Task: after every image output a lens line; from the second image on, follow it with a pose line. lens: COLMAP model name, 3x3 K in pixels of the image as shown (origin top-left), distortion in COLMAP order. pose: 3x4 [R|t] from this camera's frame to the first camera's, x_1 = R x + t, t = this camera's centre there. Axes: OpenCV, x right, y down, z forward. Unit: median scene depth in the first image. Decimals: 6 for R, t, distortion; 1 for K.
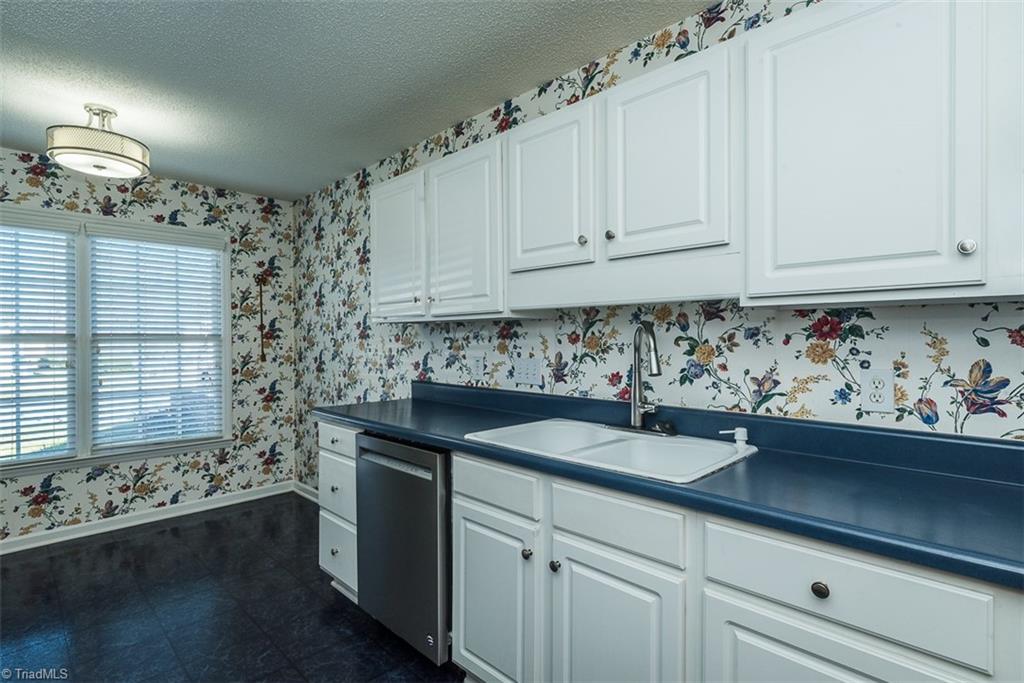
lens RADIAL K [[498.9, 0, 518.6], [0, 498.9, 358.4], [0, 0, 1]] dist [0.005471, 0.000722]
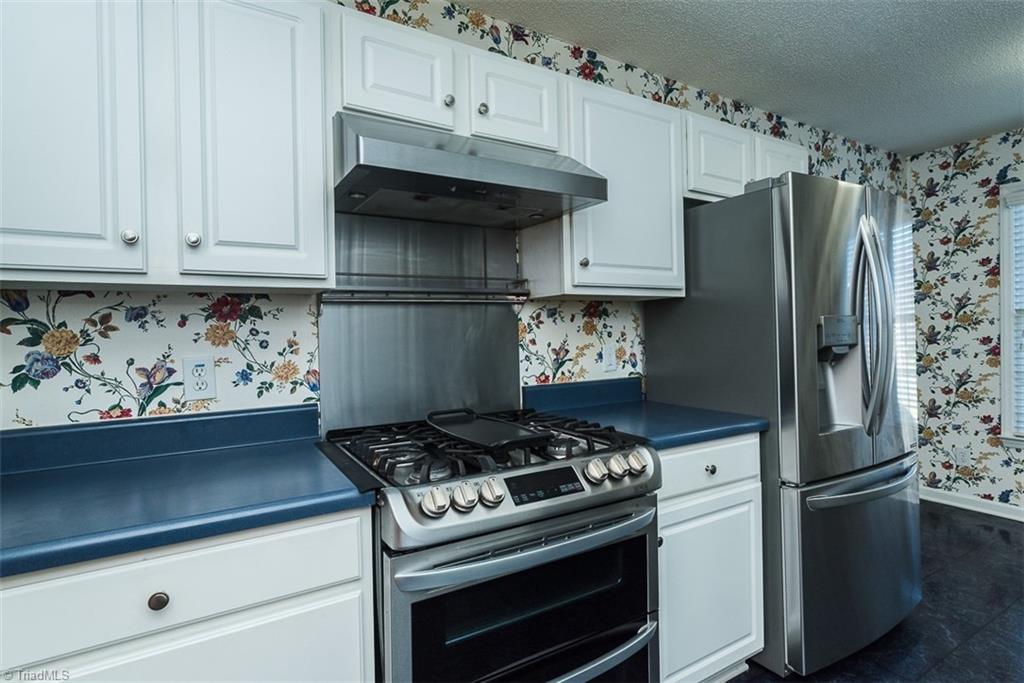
lens RADIAL K [[498.9, 0, 548.2], [0, 498.9, 328.9], [0, 0, 1]] dist [0.005471, 0.000722]
pose [[0.247534, -0.024506, 0.968569, -0.175571], [0.046017, 0.998849, 0.013512, -0.006768], [-0.967786, 0.041226, 0.248377, 0.168849]]
